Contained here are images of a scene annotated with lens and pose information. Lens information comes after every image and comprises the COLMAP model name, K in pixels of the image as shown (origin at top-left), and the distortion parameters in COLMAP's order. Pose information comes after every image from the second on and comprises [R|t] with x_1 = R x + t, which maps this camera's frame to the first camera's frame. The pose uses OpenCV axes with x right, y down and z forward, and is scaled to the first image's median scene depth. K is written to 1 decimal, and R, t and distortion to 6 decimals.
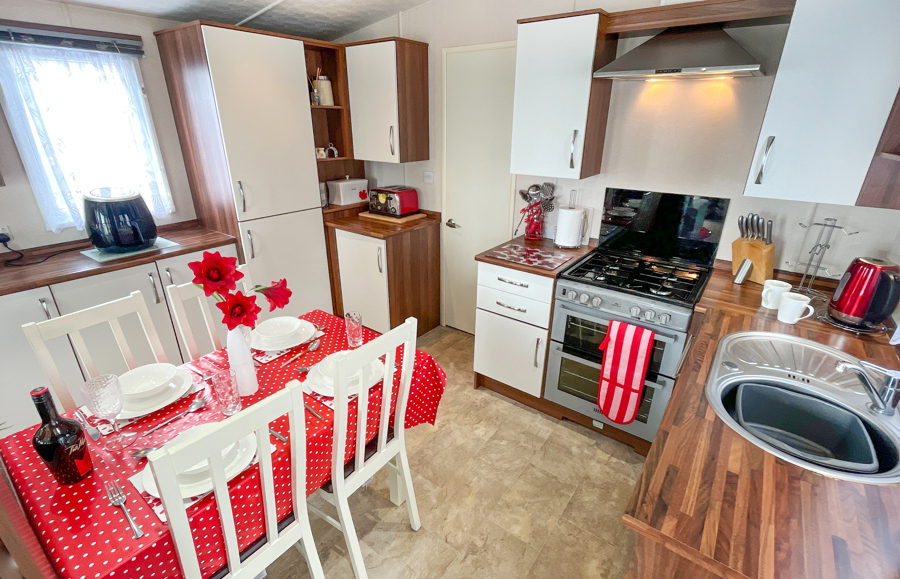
lens RADIAL K [[414.0, 0, 449.0], [0, 414.0, 290.8], [0, 0, 1]] dist [-0.003296, -0.000401]
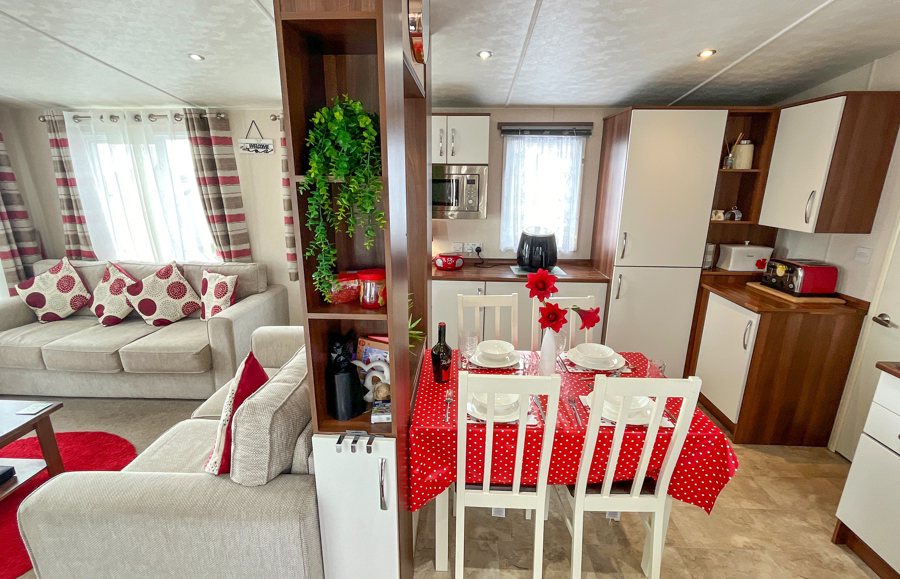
lens RADIAL K [[414.0, 0, 449.0], [0, 414.0, 290.8], [0, 0, 1]] dist [-0.003296, -0.000401]
pose [[0.568920, 0.213644, -0.794158, 0.168648], [-0.319143, 0.947344, 0.026226, 0.018141], [0.757943, 0.238530, 0.607145, -0.045161]]
